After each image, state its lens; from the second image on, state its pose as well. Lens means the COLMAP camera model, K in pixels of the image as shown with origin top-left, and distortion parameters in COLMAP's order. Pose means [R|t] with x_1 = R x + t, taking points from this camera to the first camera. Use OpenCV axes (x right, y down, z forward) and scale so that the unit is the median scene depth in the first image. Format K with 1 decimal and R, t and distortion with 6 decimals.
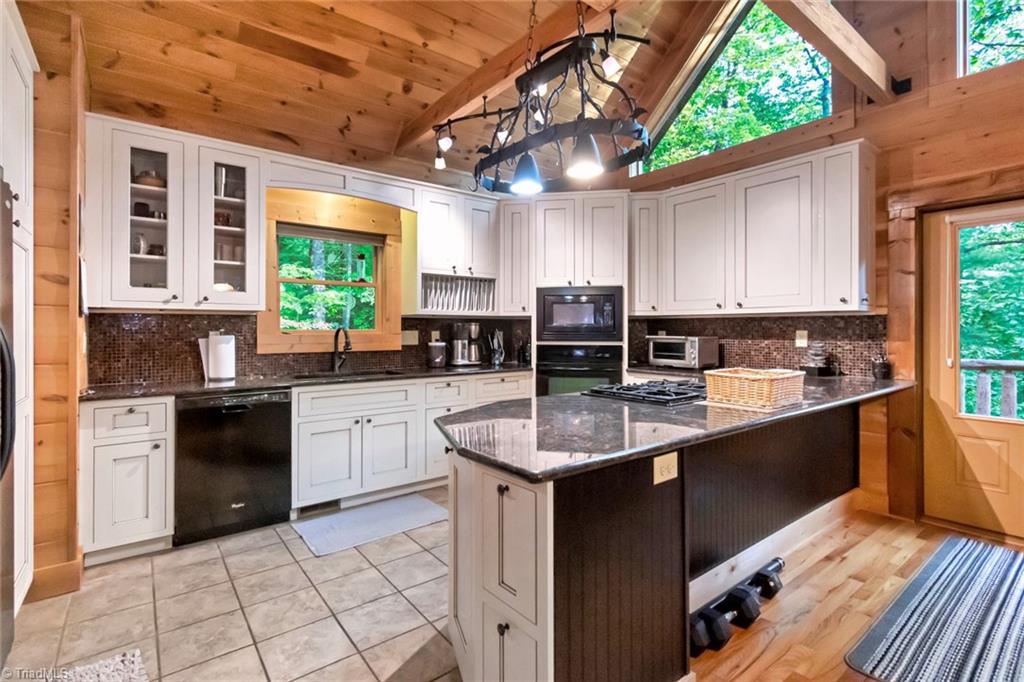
lens RADIAL K [[470.6, 0, 509.6], [0, 470.6, 332.0], [0, 0, 1]] dist [0.001909, -0.000893]
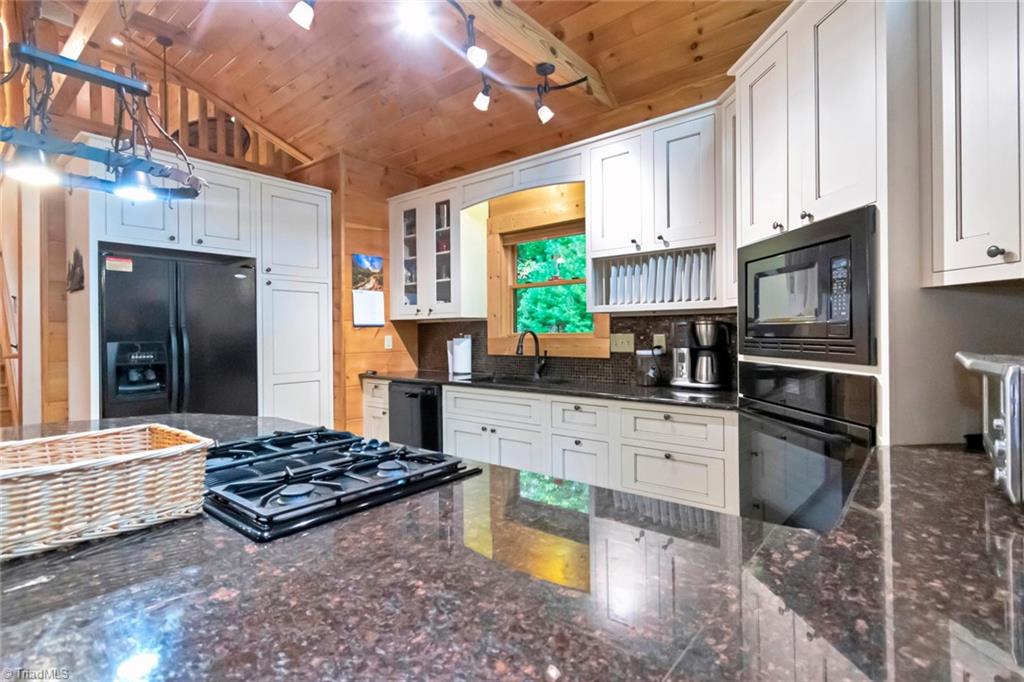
lens RADIAL K [[494.0, 0, 521.5], [0, 494.0, 334.7], [0, 0, 1]] dist [0.006116, -0.000380]
pose [[0.227896, 0.003394, -0.973680, 0.536464], [0.004499, 0.999980, 0.004539, -0.005369], [0.973675, -0.005415, 0.227876, 0.667336]]
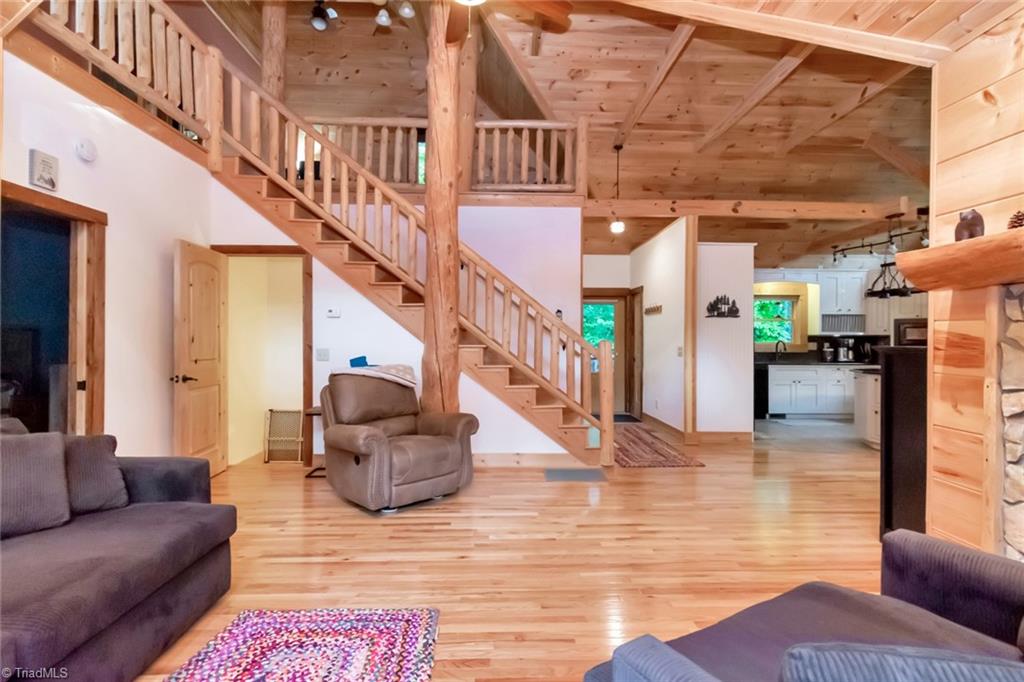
lens RADIAL K [[470.6, 0, 521.9], [0, 470.6, 343.2], [0, 0, 1]] dist [0.001909, -0.000893]
pose [[0.806529, 0.006956, -0.591154, -0.026181], [-0.003966, 0.999972, 0.006355, -0.008421], [0.591181, -0.002781, 0.806534, -1.336205]]
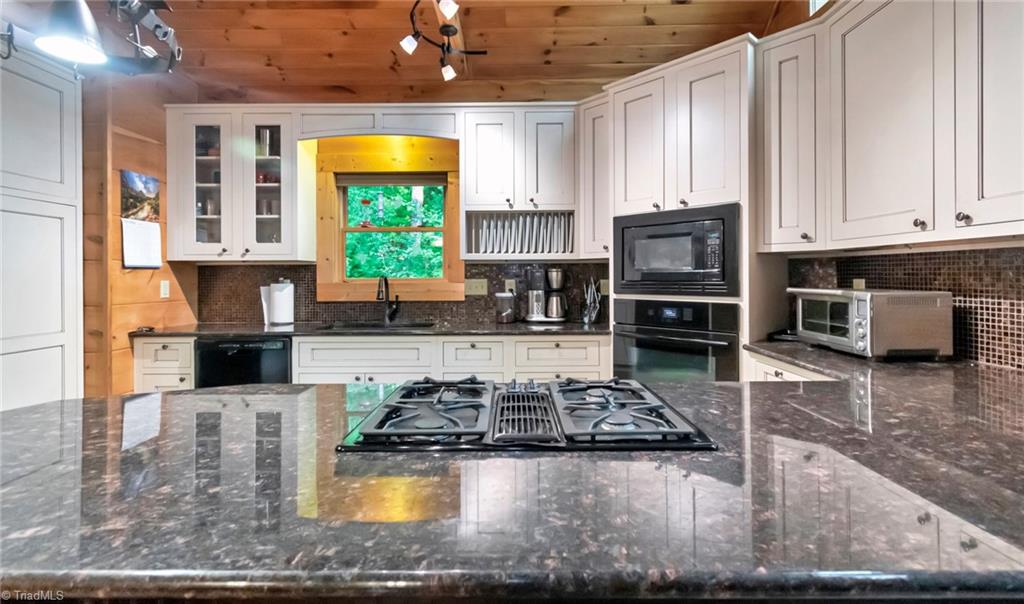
lens RADIAL K [[462.3, 0, 520.4], [0, 462.3, 279.8], [0, 0, 1]] dist [0.001872, -0.000668]
pose [[0.793240, 0.001362, -0.608907, 0.375902], [0.000345, 0.999996, 0.002686, -0.003202], [0.608909, -0.002341, 0.793237, 0.378128]]
